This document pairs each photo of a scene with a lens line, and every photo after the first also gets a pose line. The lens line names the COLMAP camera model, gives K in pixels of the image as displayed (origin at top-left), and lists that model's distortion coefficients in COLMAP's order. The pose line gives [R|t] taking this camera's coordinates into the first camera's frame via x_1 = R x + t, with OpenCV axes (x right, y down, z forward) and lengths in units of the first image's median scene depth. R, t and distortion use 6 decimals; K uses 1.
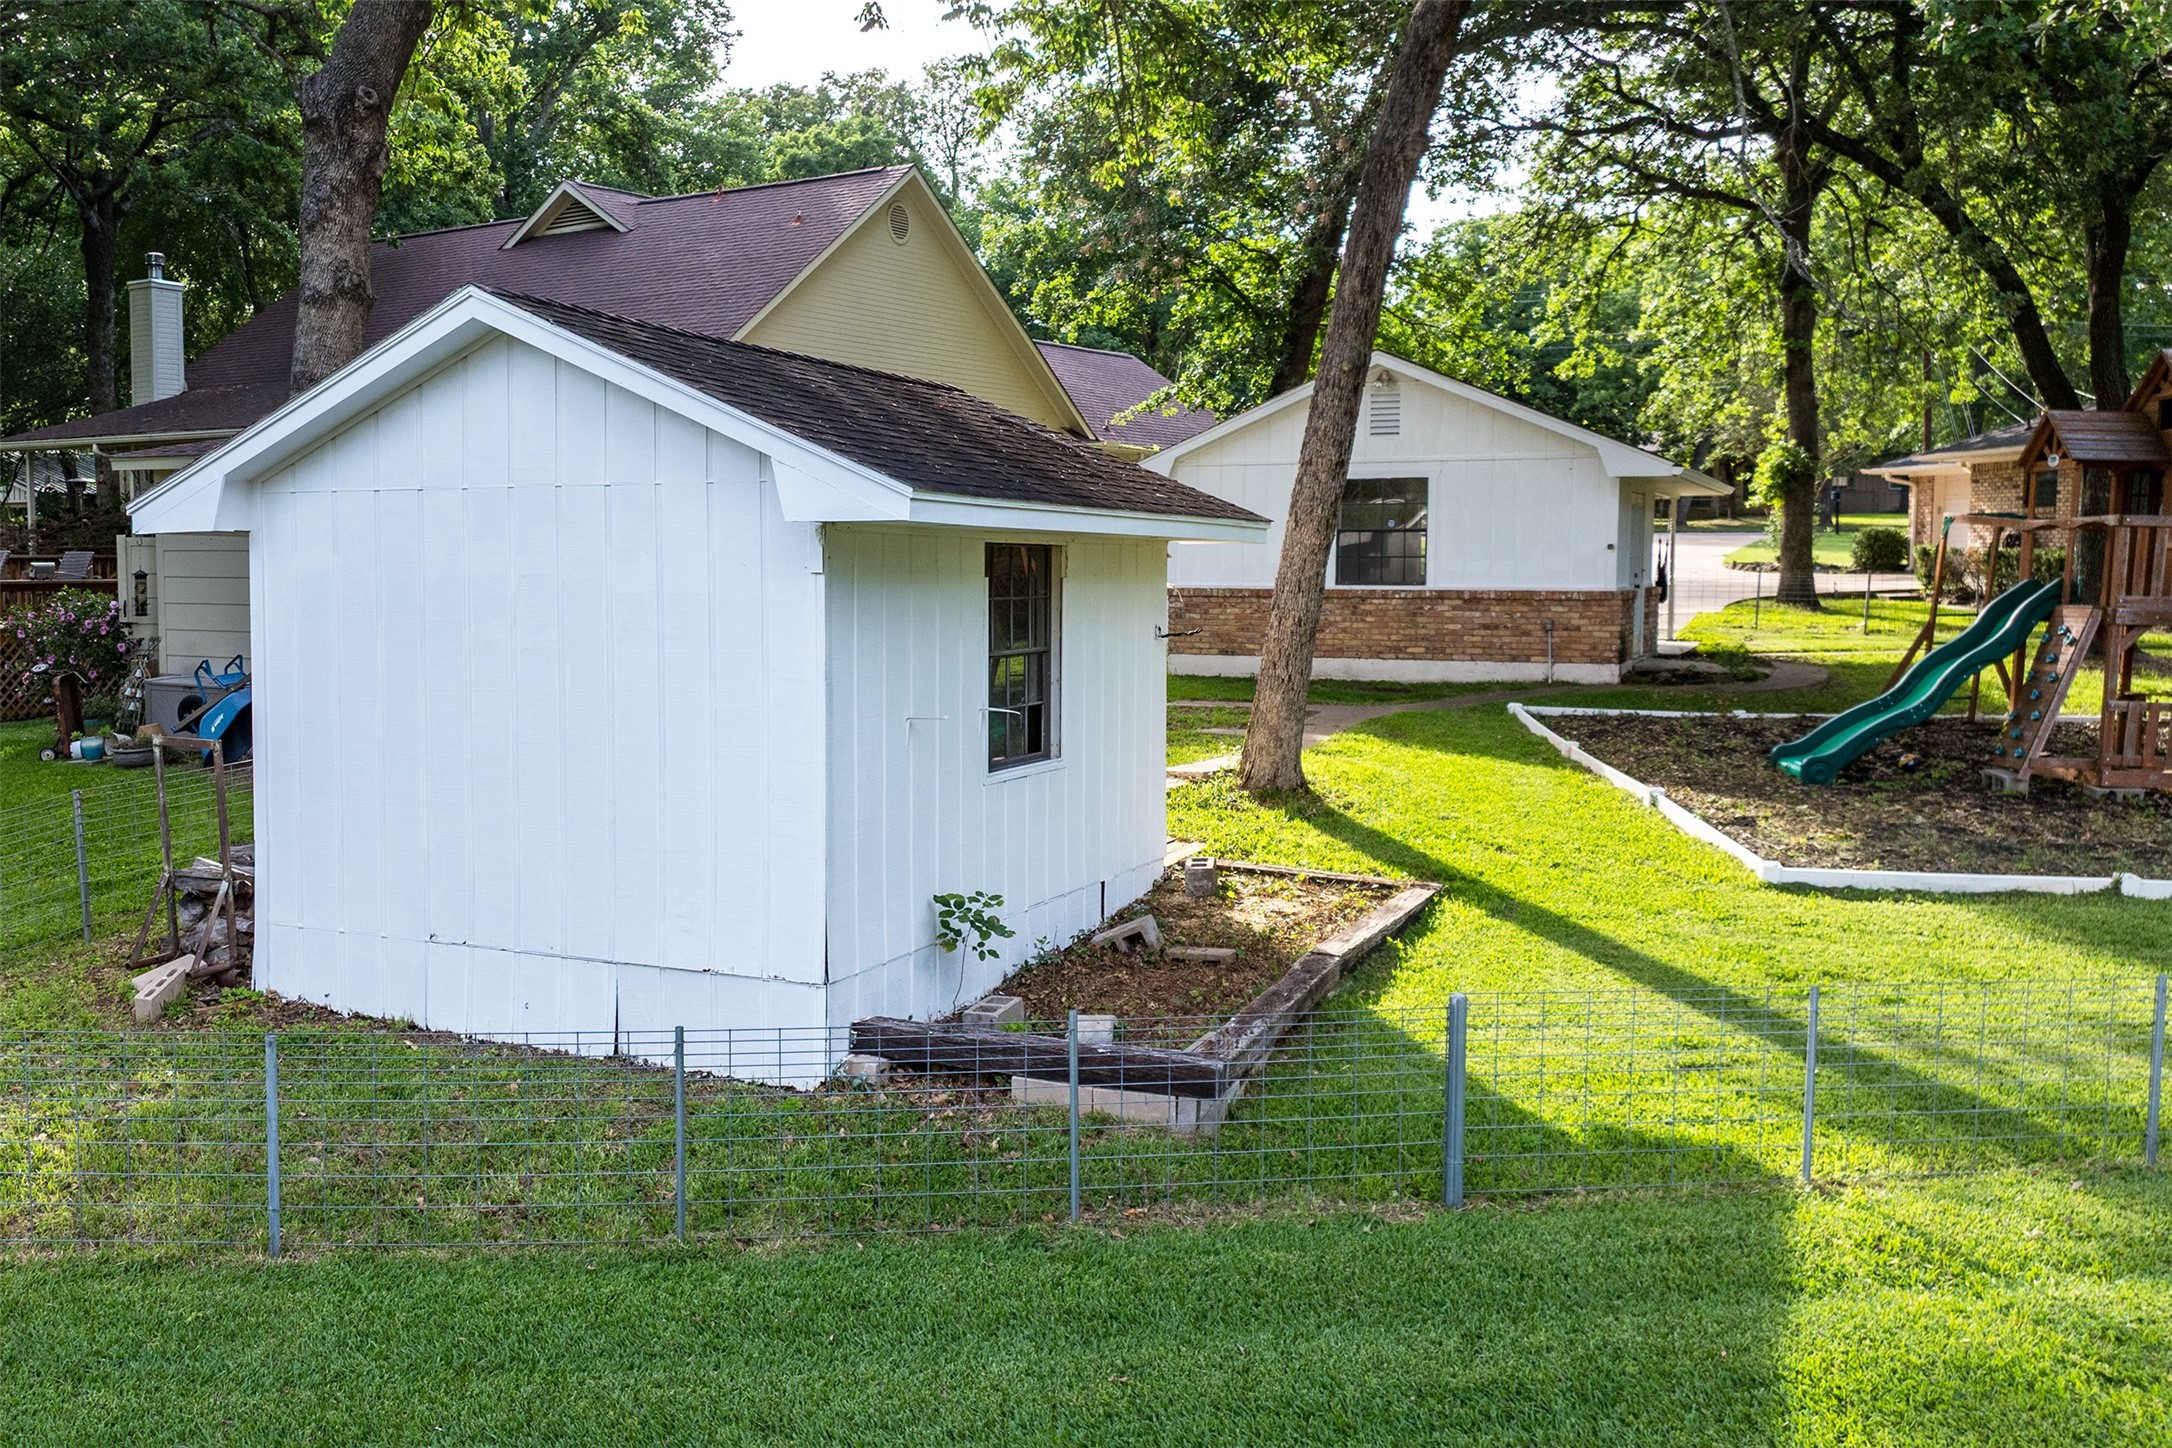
lens RADIAL K [[1858.6, 0, 1019.6], [0, 1858.6, 714.8], [0, 0, 1]] dist [-0.000871, 0.003305]
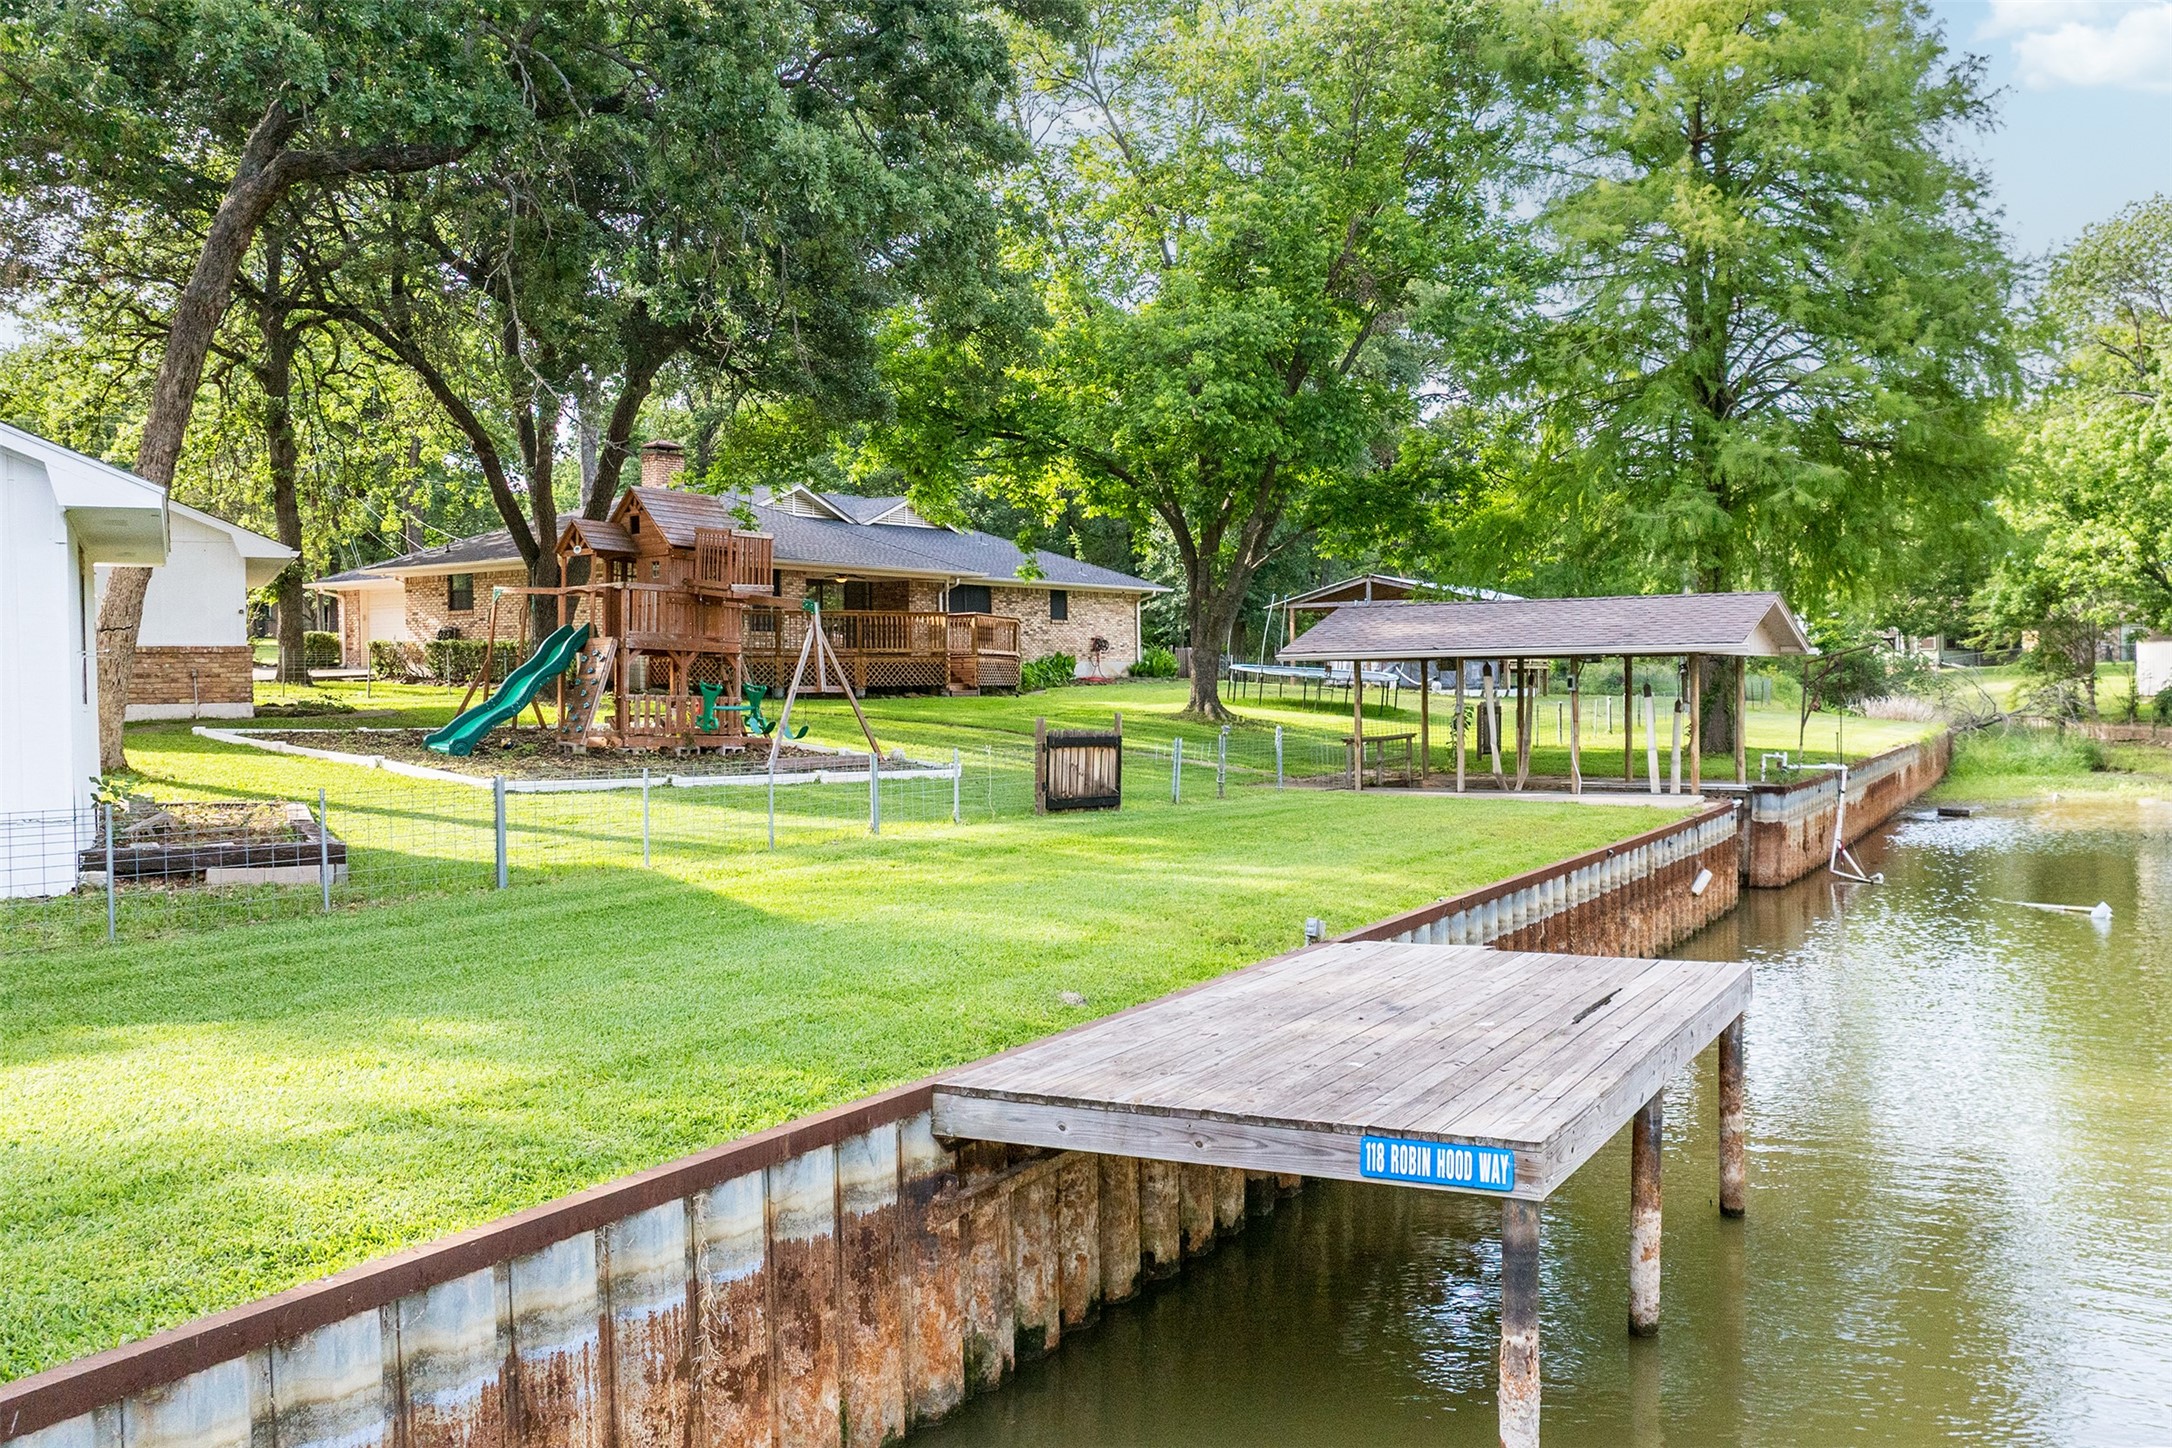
lens RADIAL K [[1858.6, 0, 1019.6], [0, 1858.6, 714.8], [0, 0, 1]] dist [-0.000871, 0.003305]
pose [[0.640747, -0.016368, 0.767578, -0.327267], [0.078511, 0.995928, -0.044301, 0.080389], [-0.763727, 0.088649, 0.639423, -0.228890]]
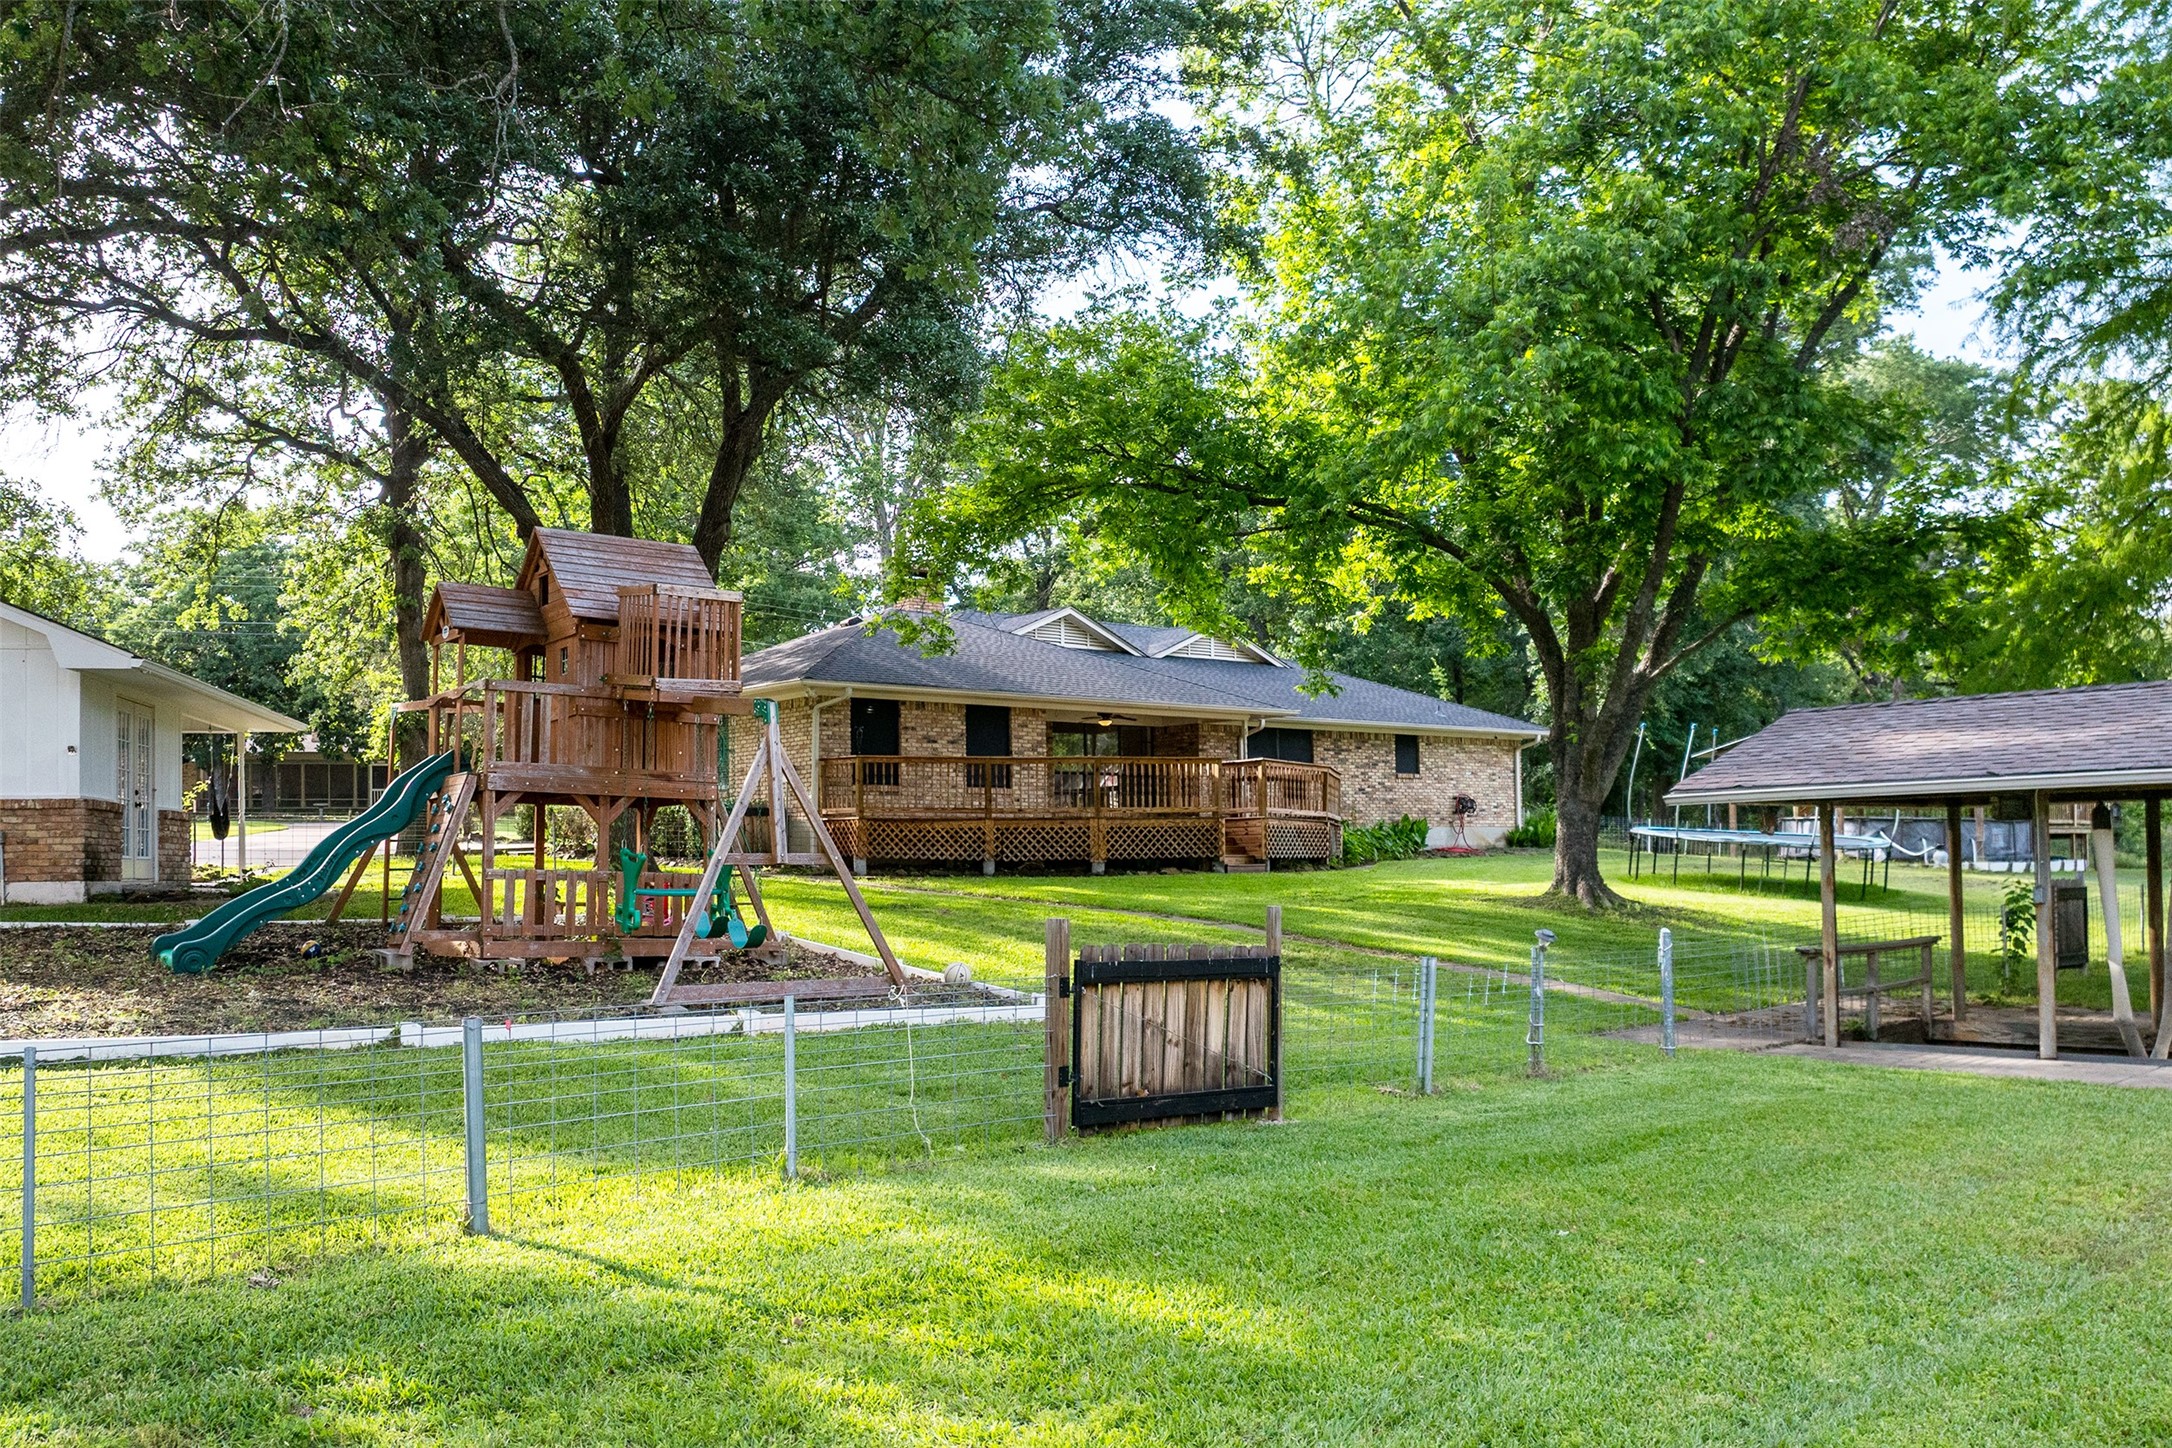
lens RADIAL K [[1727.8, 0, 1037.7], [0, 1727.8, 817.9], [0, 0, 1]] dist [0.003231, -0.077288]
pose [[0.809312, 0.009382, 0.587304, 0.210423], [0.063757, 0.992562, -0.103714, 0.056592], [-0.583908, 0.121381, 0.802694, 0.076950]]
